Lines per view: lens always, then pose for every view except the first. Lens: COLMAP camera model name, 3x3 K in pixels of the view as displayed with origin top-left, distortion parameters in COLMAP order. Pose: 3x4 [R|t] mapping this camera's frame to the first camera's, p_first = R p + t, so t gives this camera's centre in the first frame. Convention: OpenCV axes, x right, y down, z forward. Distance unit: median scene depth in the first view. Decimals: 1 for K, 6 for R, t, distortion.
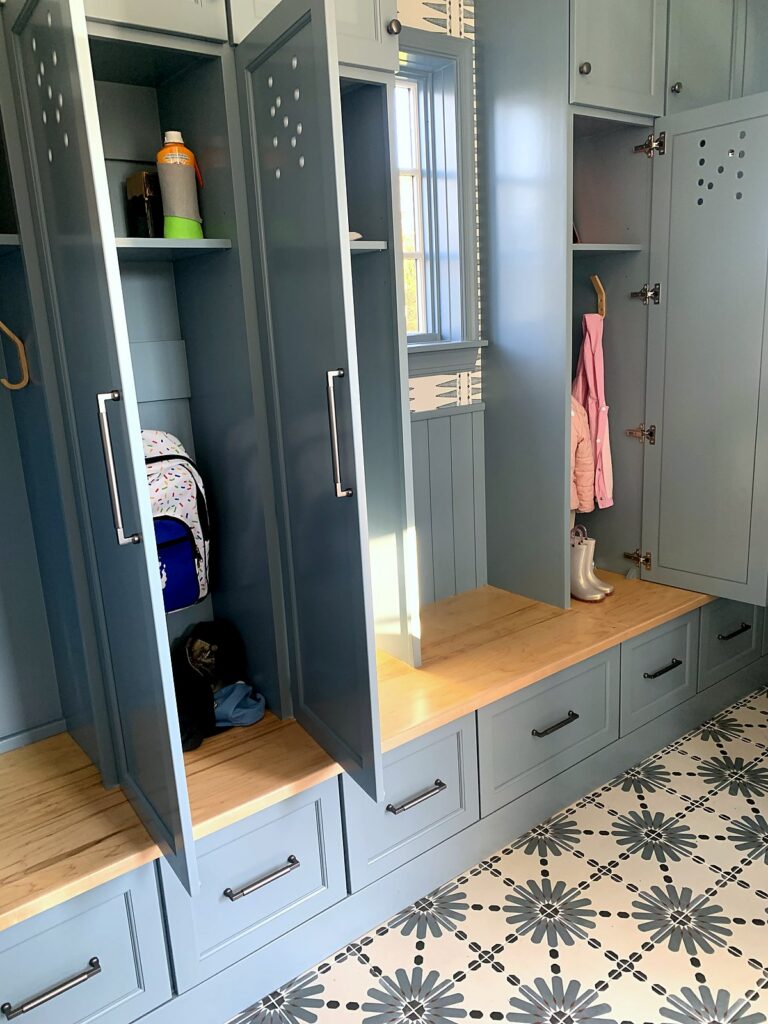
lens RADIAL K [[809.0, 0, 379.6], [0, 809.0, 513.3], [0, 0, 1]] dist [0.057243, -0.052322]
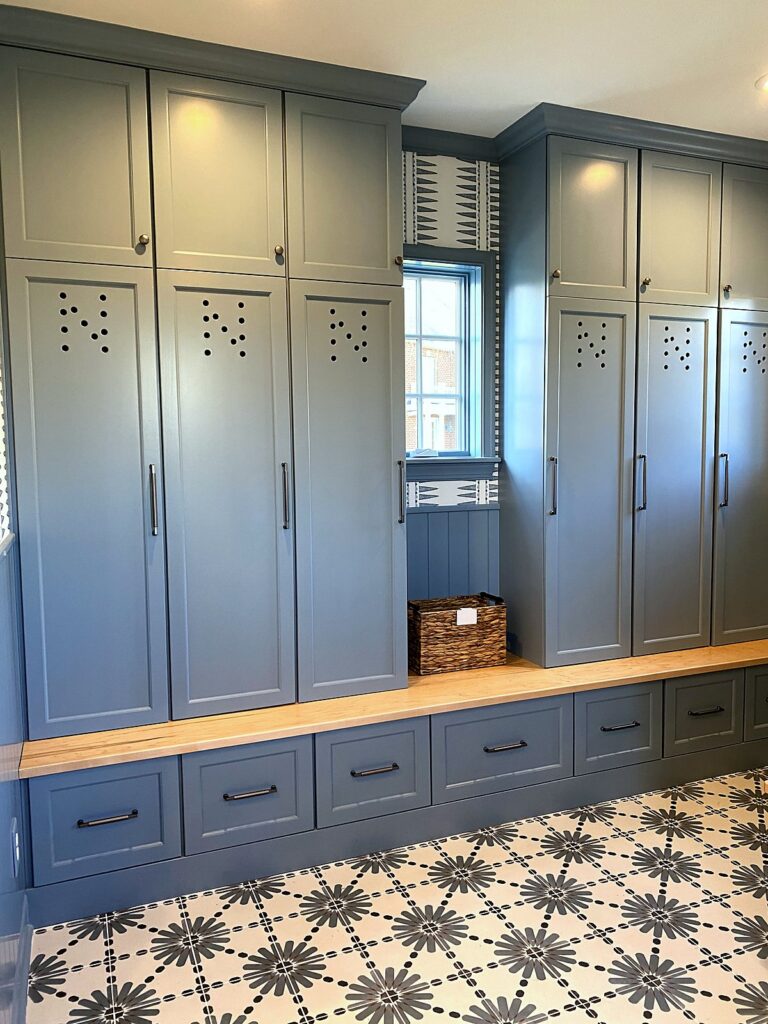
lens RADIAL K [[809.0, 0, 381.2], [0, 809.0, 510.0], [0, 0, 1]] dist [0.057243, -0.052322]
pose [[0.960884, 0.065181, -0.269170, 0.332045], [-0.104651, 0.985305, -0.134986, 0.078279], [0.256416, 0.157875, 0.953586, -0.332469]]
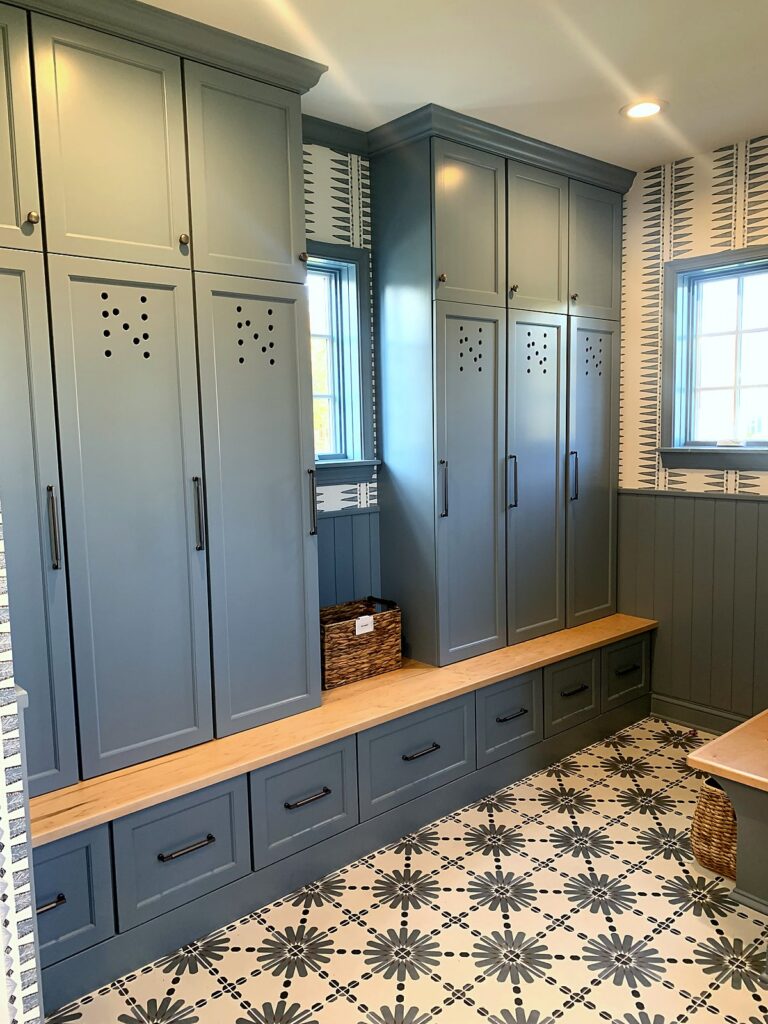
lens RADIAL K [[809.0, 0, 378.9], [0, 809.0, 511.9], [0, 0, 1]] dist [0.057243, -0.052322]
pose [[0.998052, 0.024470, 0.057387, 0.060389], [-0.016736, 0.991166, -0.131567, 0.048068], [-0.060100, 0.130350, 0.989645, -0.314989]]
